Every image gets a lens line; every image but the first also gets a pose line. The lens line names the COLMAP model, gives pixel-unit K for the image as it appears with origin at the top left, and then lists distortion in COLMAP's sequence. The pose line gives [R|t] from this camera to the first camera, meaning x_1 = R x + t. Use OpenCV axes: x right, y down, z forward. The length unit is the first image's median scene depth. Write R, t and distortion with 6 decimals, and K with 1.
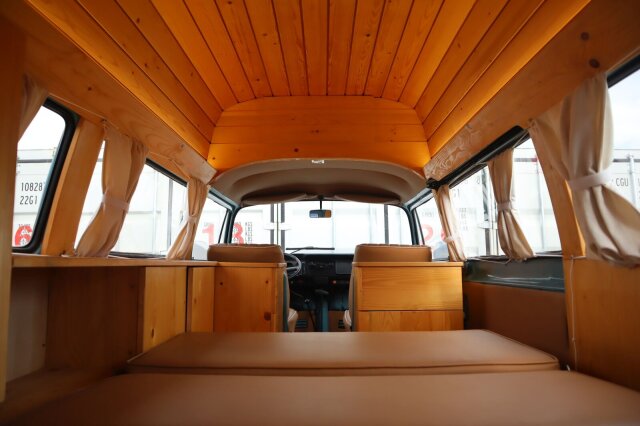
lens RADIAL K [[451.8, 0, 320.0], [0, 451.8, 213.0], [0, 0, 1]] dist [-0.124059, 0.091870]
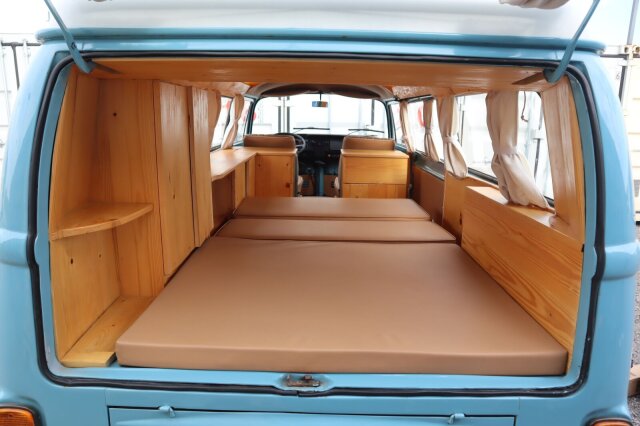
lens RADIAL K [[451.8, 0, 320.0], [0, 451.8, 213.0], [0, 0, 1]] dist [-0.124059, 0.091870]
pose [[0.999711, 0.019363, 0.014214, -0.012355], [-0.022944, 0.944879, 0.326615, -0.135997], [-0.007106, -0.326847, 0.945051, -0.375833]]
